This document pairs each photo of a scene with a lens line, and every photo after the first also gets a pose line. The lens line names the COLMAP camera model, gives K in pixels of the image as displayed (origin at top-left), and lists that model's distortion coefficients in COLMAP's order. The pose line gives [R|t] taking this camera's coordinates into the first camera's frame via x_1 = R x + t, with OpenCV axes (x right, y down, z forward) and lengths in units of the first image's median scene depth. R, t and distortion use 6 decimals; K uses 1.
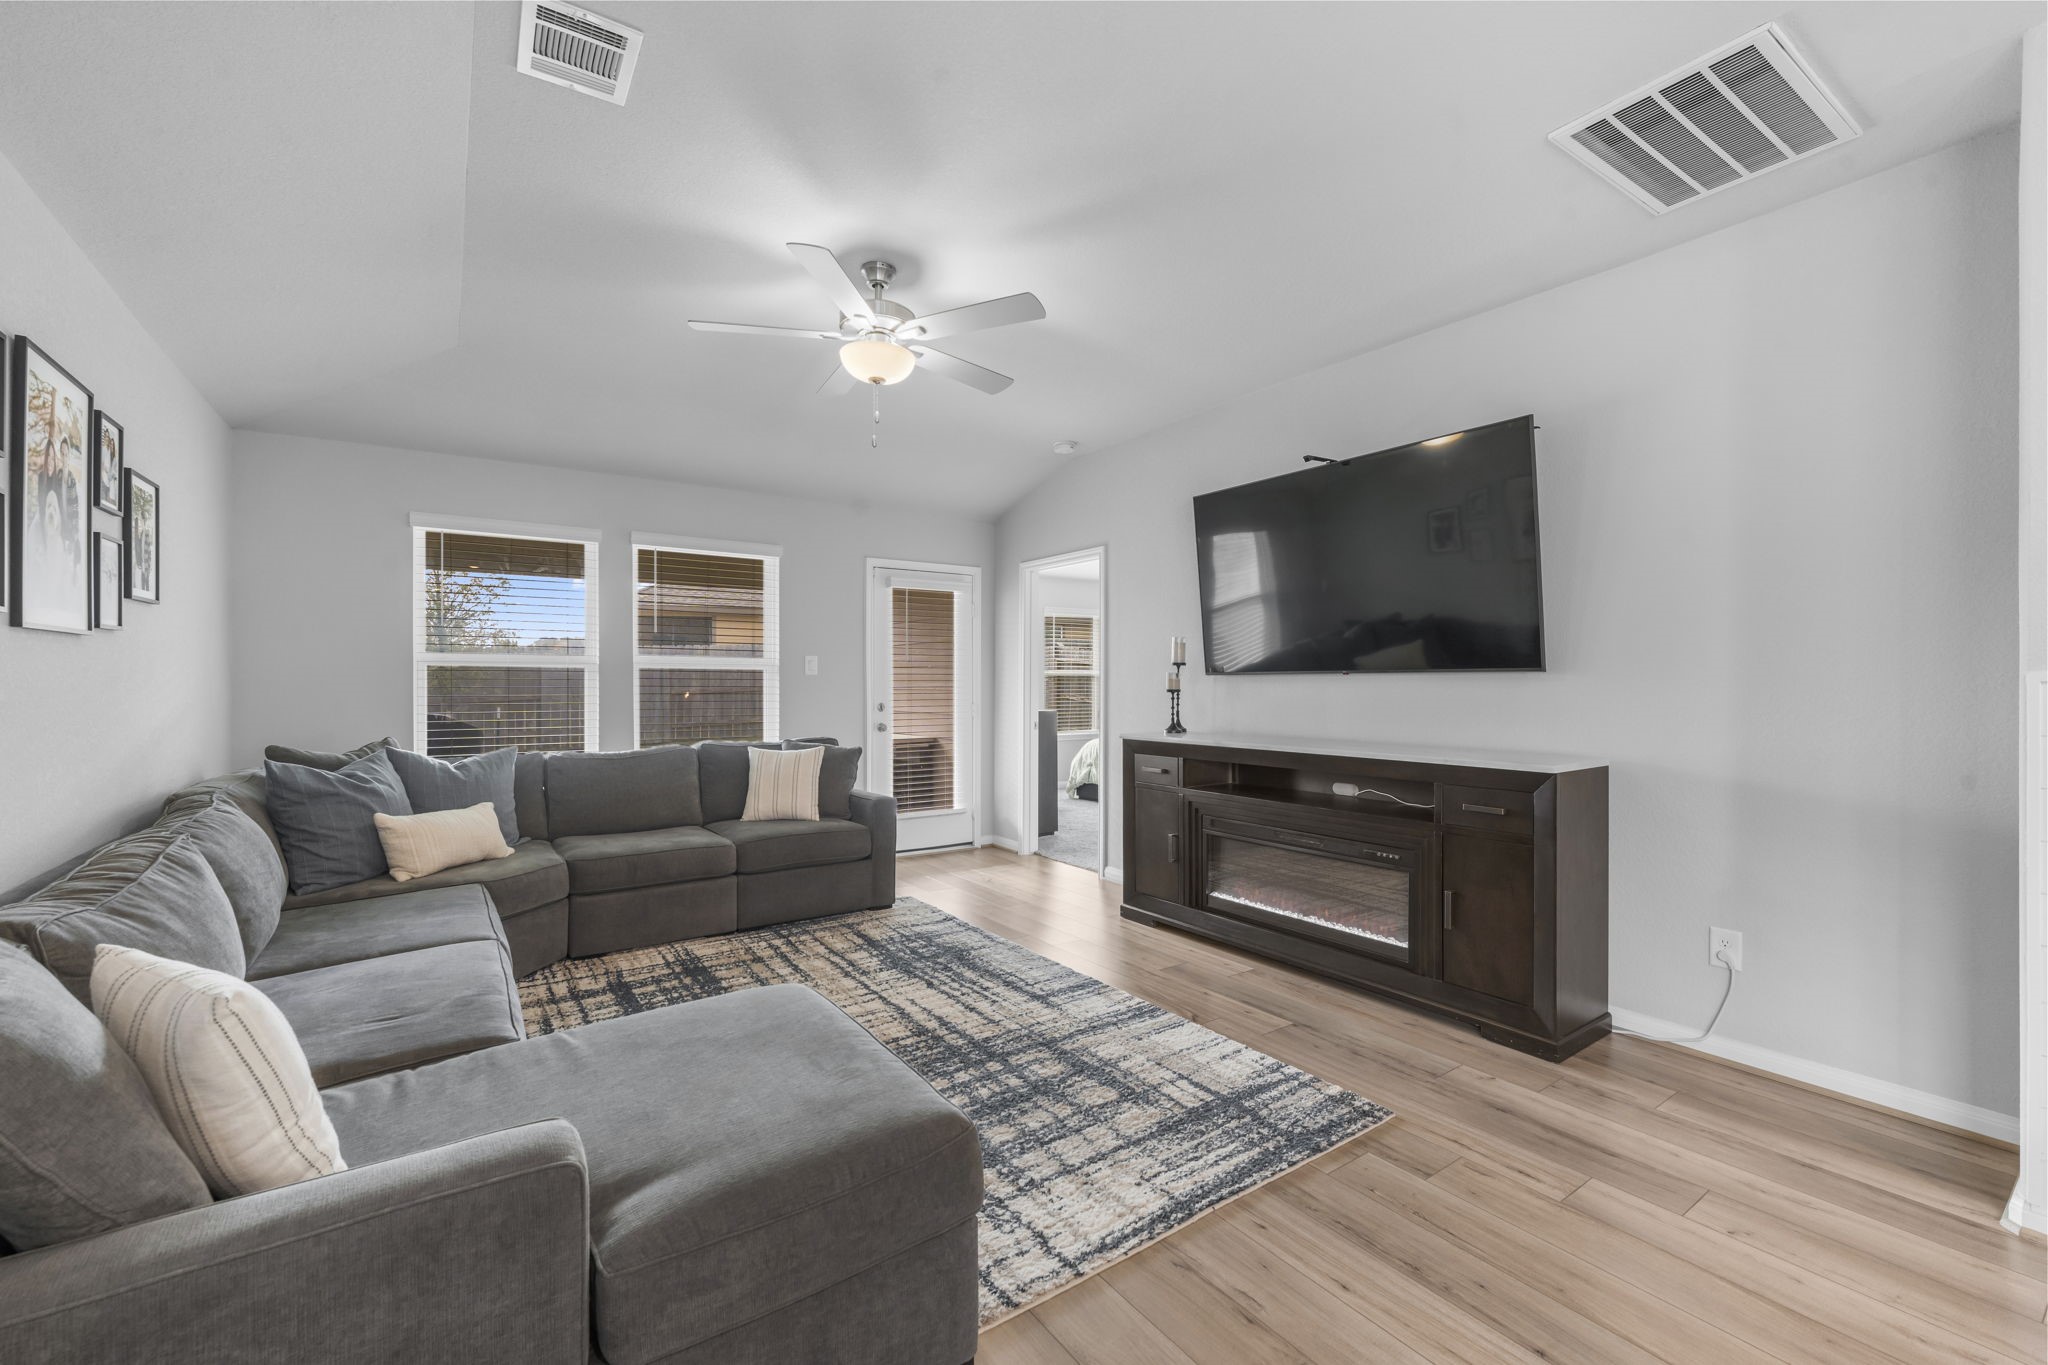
lens RADIAL K [[797.6, 0, 1011.7], [0, 797.6, 682.6], [0, 0, 1]] dist [-0.001034, -0.000556]
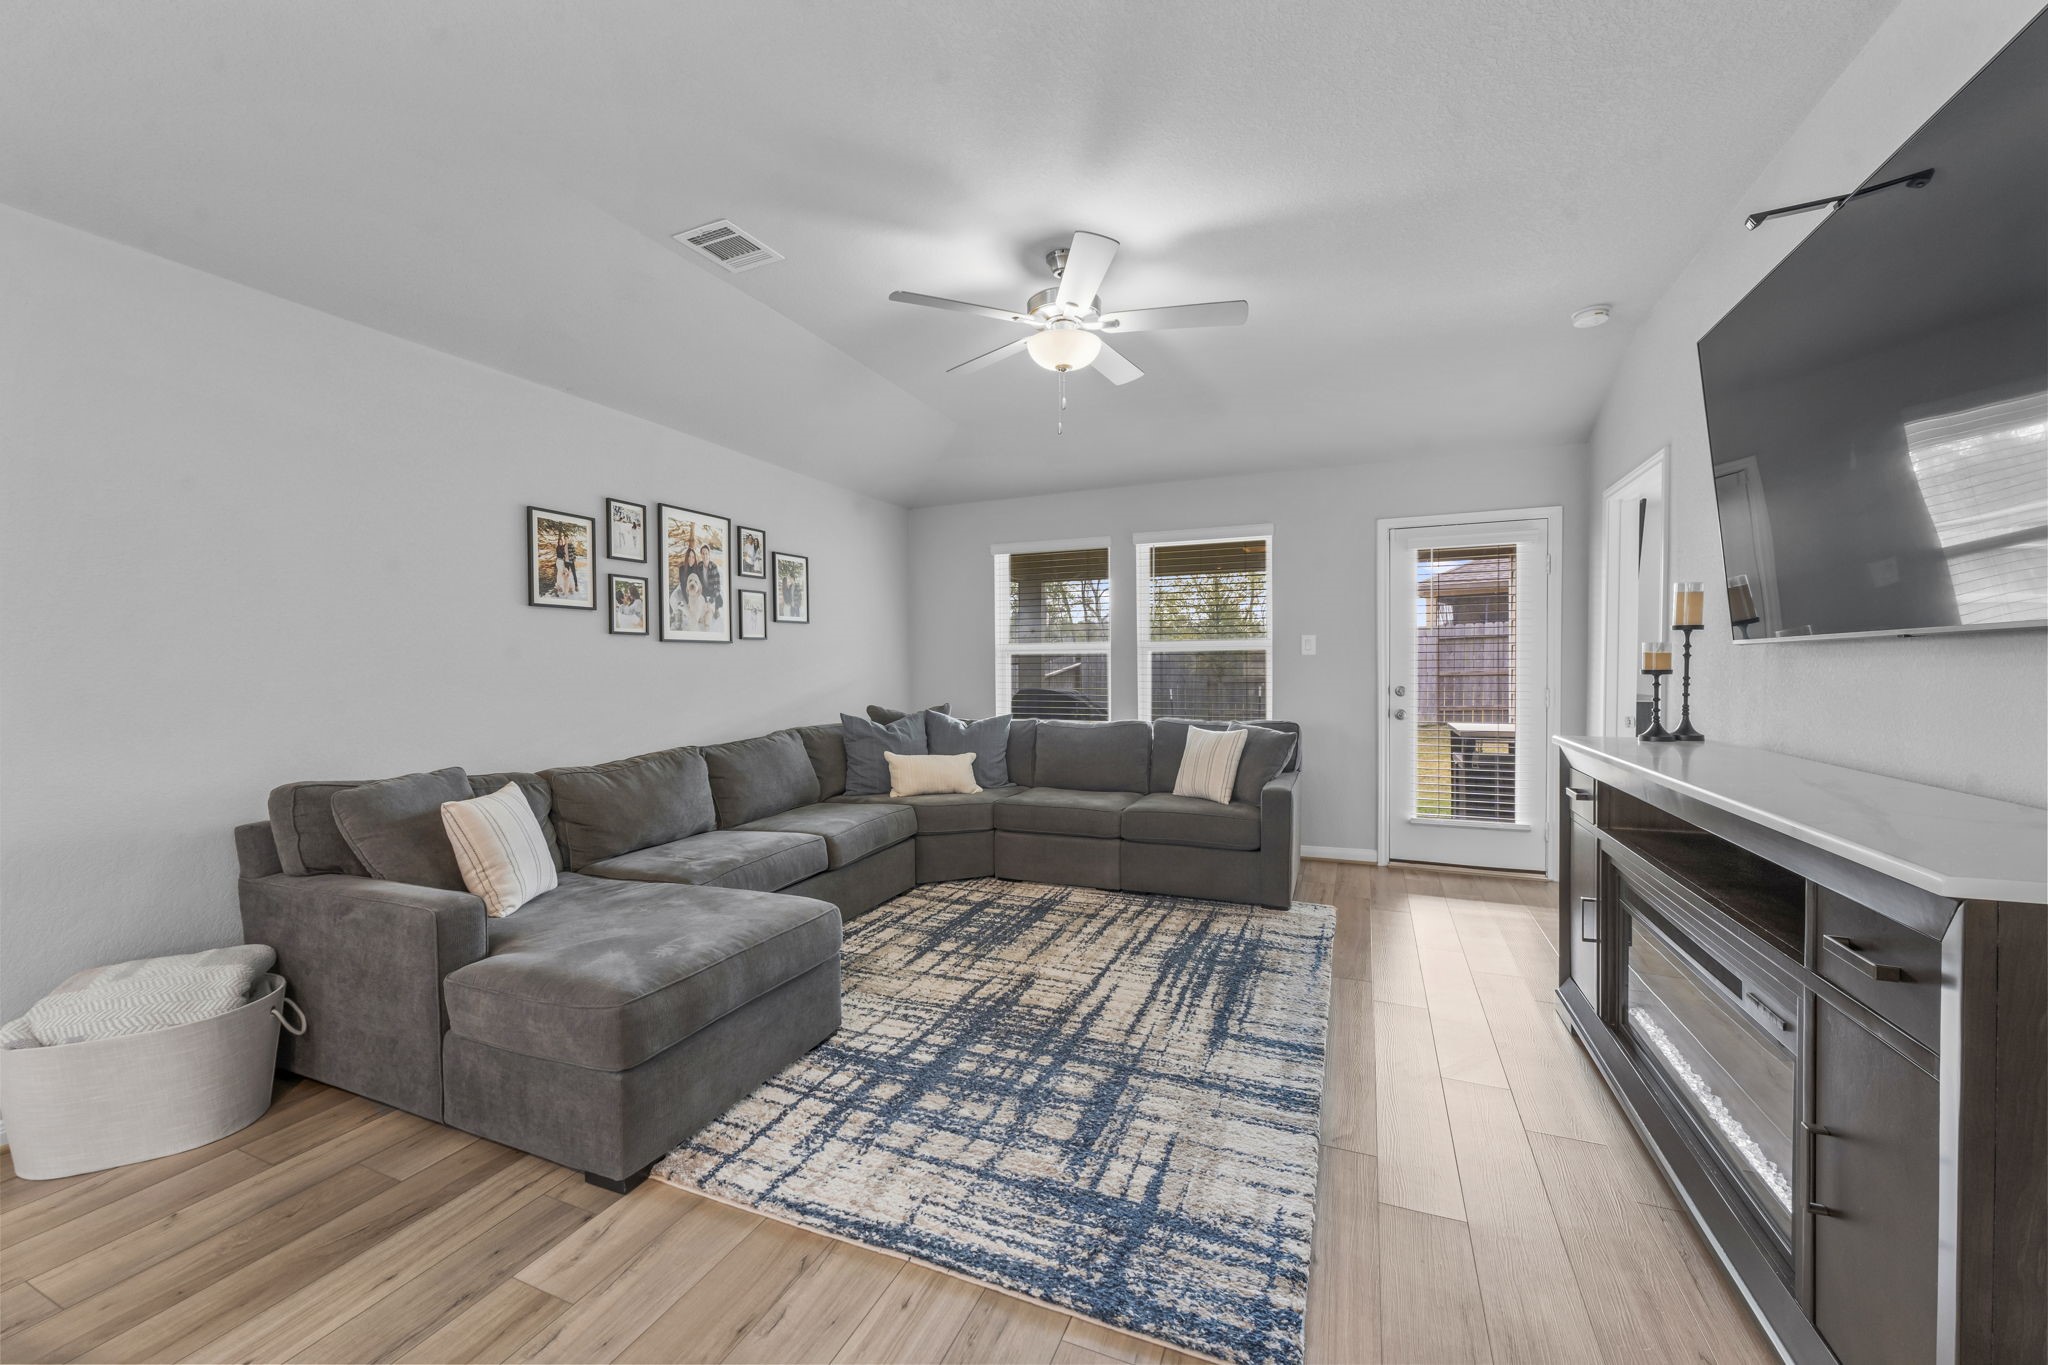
lens RADIAL K [[797.6, 0, 1049.3], [0, 797.6, 681.6], [0, 0, 1]] dist [-0.001034, -0.000556]
pose [[0.563466, 0.010280, -0.826075, 0.610883], [0.008096, 0.999806, 0.017964, 0.004056], [0.826100, -0.016811, 0.563273, 0.369642]]
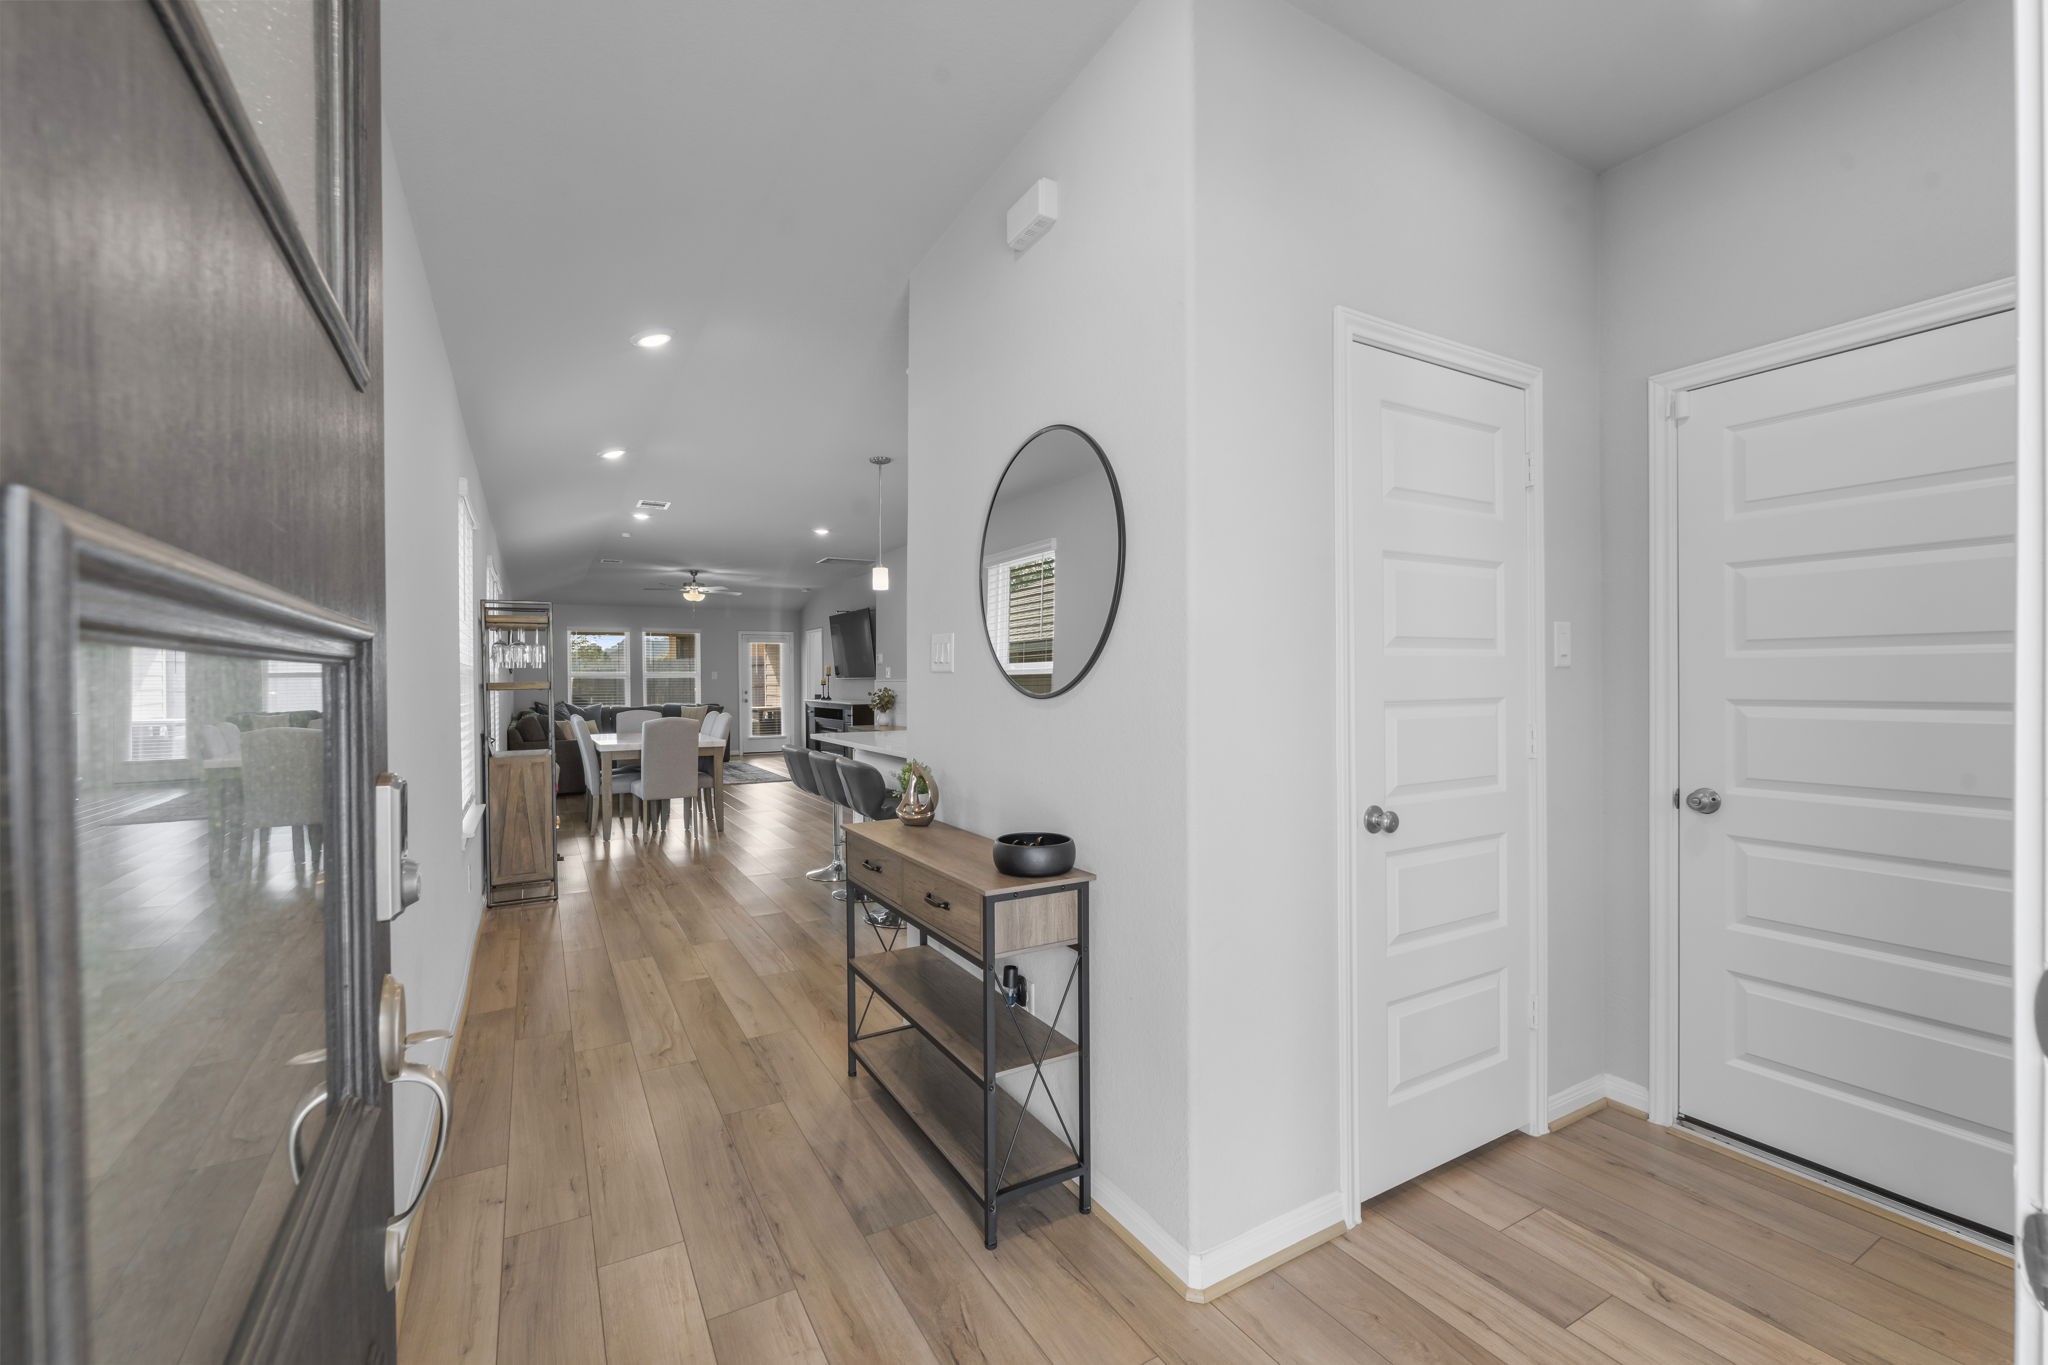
lens RADIAL K [[832.0, 0, 1025.2], [0, 832.0, 689.6], [0, 0, 1]] dist [-0.007316, -0.000321]
pose [[0.997985, -0.008901, -0.062824, 1.521034], [0.010211, 0.999736, 0.020567, -0.034729], [0.062624, -0.021167, 0.997813, -2.633682]]
